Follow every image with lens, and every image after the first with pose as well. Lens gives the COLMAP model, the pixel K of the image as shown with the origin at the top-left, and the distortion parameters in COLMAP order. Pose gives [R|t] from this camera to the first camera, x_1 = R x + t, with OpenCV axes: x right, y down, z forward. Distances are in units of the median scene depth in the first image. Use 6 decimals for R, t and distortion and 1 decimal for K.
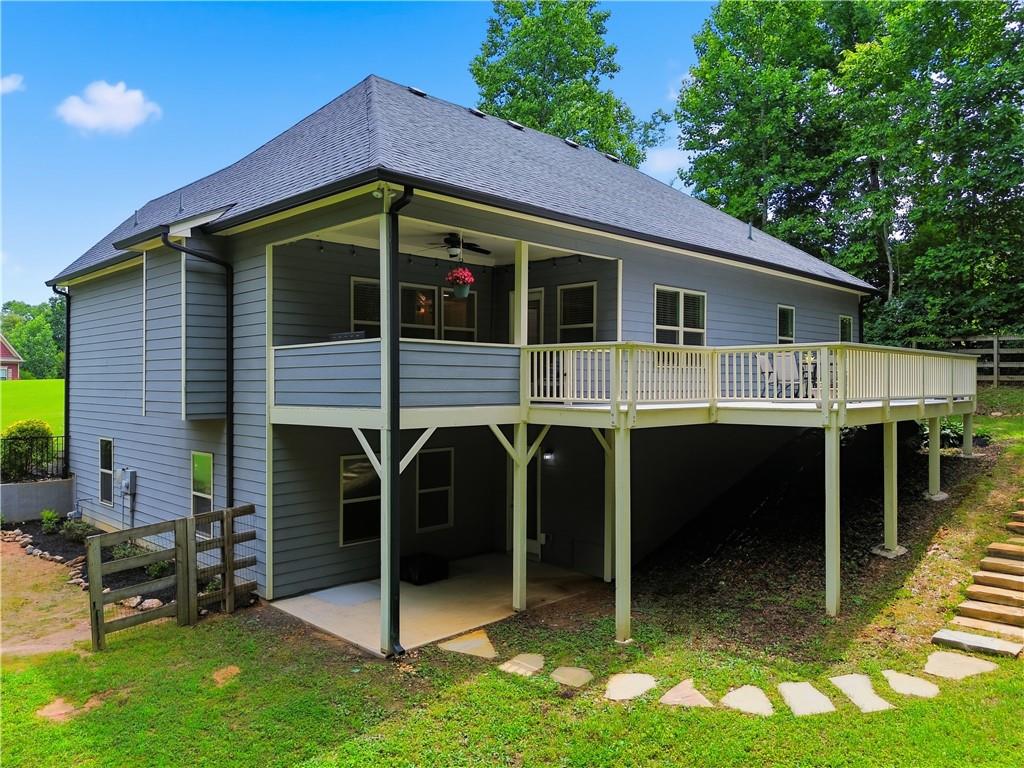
lens RADIAL K [[754.7, 0, 512.0], [0, 754.7, 384.0], [0, 0, 1]] dist [0.003469, -0.028007]
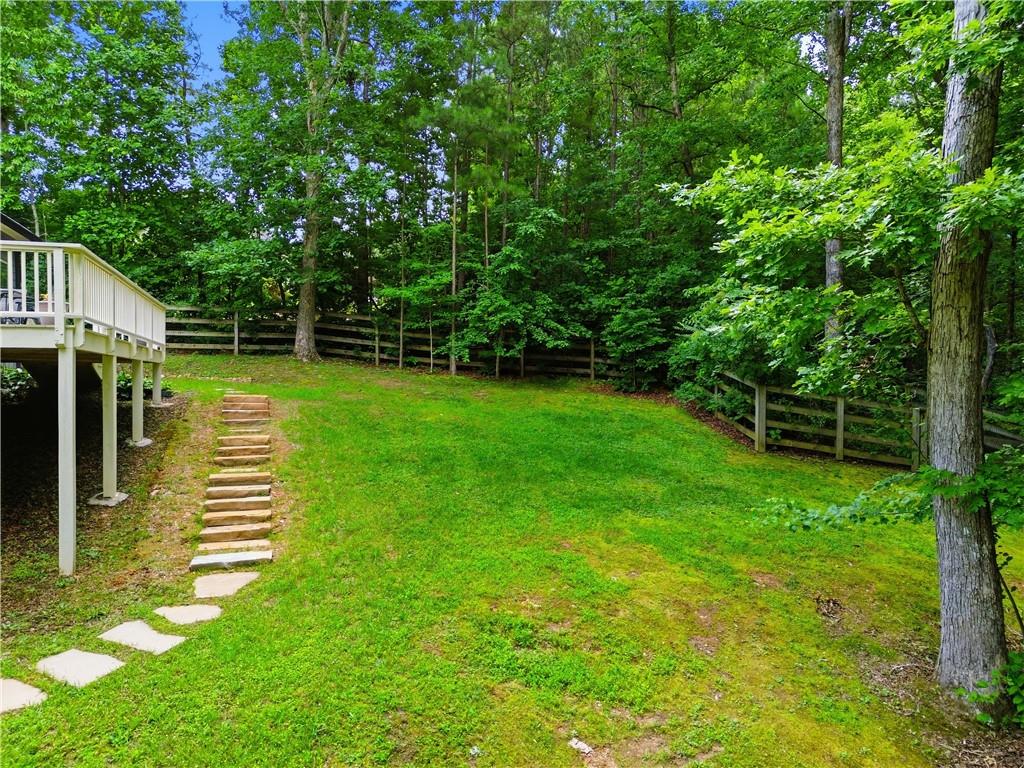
lens RADIAL K [[729.9, 0, 506.6], [0, 729.9, 387.2], [0, 0, 1]] dist [0.025418, -0.000048]
pose [[0.455974, -0.003045, 0.889988, -0.080044], [0.001947, 0.999995, 0.002424, 0.103904], [-0.889991, 0.000627, 0.455978, 0.208321]]
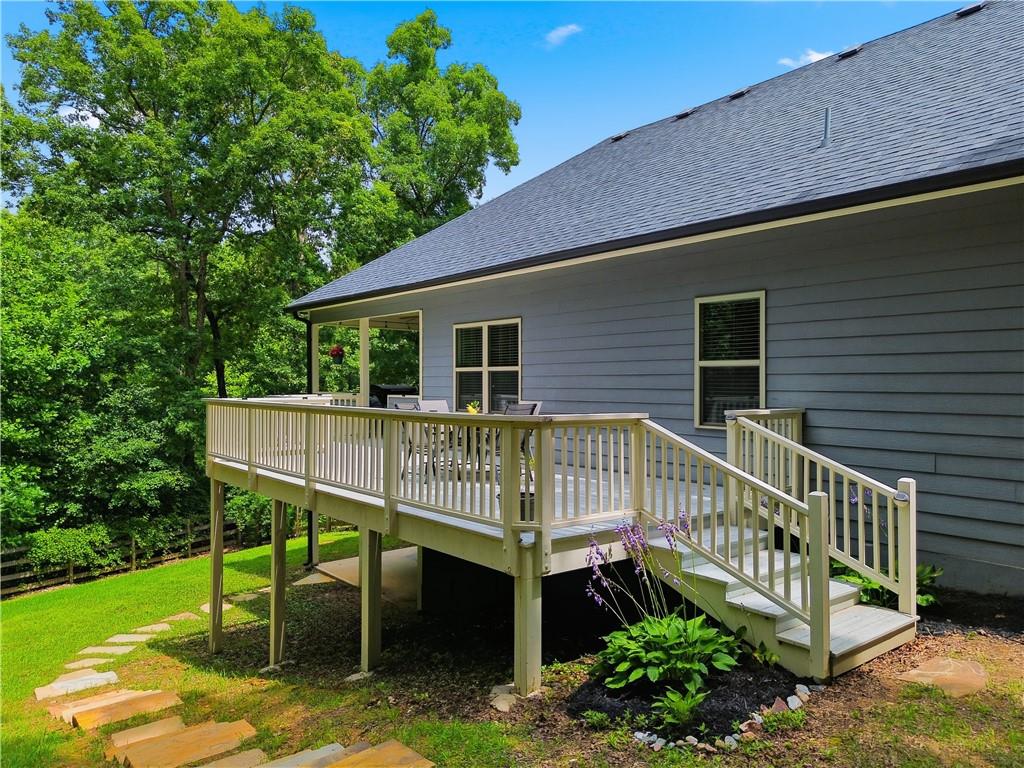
lens RADIAL K [[729.9, 0, 506.6], [0, 729.9, 387.2], [0, 0, 1]] dist [0.025418, -0.000048]
pose [[-0.110829, 0.005312, -0.993825, 1.491285], [-0.001570, 0.999984, 0.005520, -0.082379], [0.993838, 0.002172, -0.110818, 1.608410]]
